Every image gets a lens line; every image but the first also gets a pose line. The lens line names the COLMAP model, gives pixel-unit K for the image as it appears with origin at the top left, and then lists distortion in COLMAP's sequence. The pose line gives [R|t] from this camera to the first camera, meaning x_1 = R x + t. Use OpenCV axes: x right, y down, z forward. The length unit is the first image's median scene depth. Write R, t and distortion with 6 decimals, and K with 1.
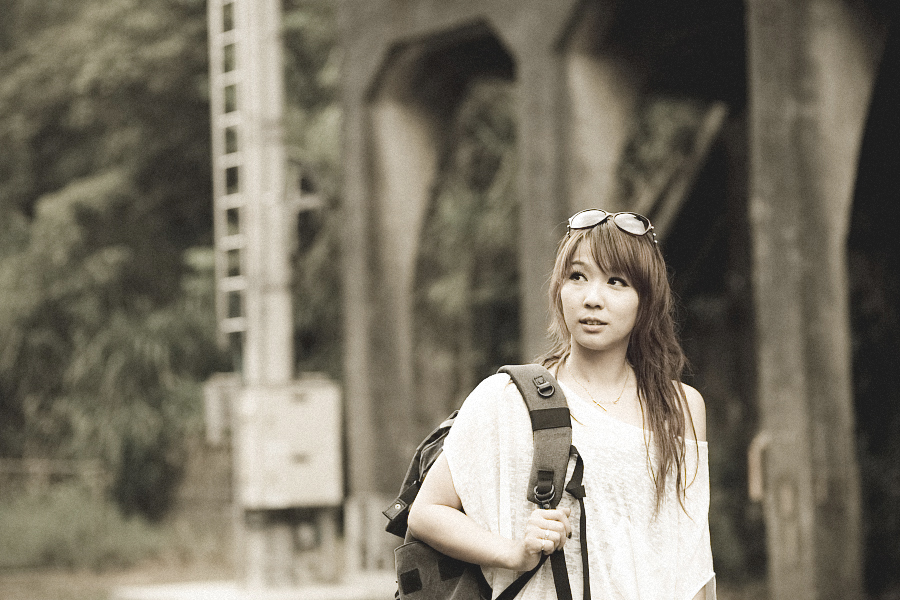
lens RADIAL K [[2177.5, 0, 451.4], [0, 2177.5, 300.7], [0, 0, 1]] dist [-0.075013, 0.000000]
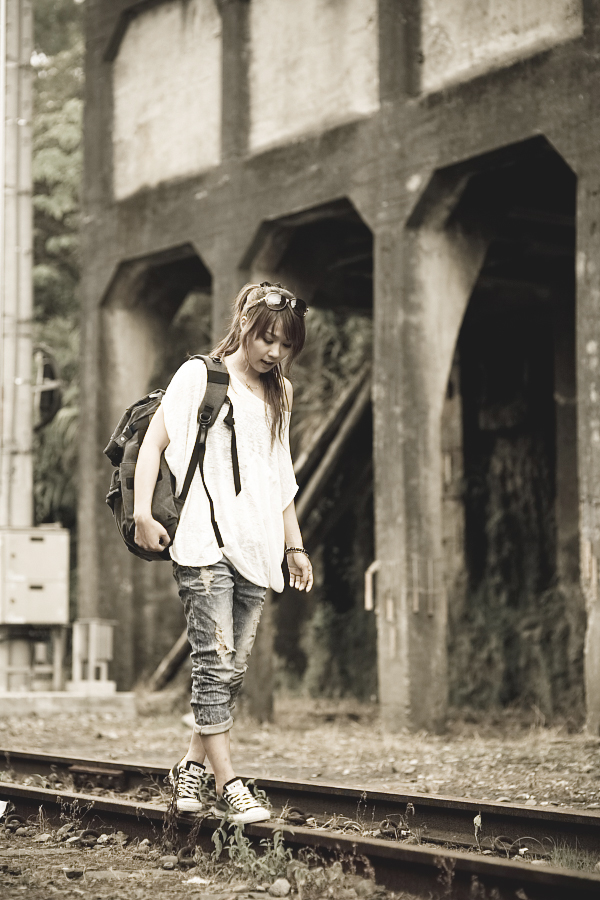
lens RADIAL K [[2177.5, 0, 298.7], [0, 2177.5, 449.9], [0, 0, 1]] dist [-0.075013, 0.000000]
pose [[0.999481, 0.027089, 0.017455, 0.062625], [-0.026436, 0.998979, -0.036625, 0.037889], [-0.018430, 0.036144, 0.999177, -0.282934]]
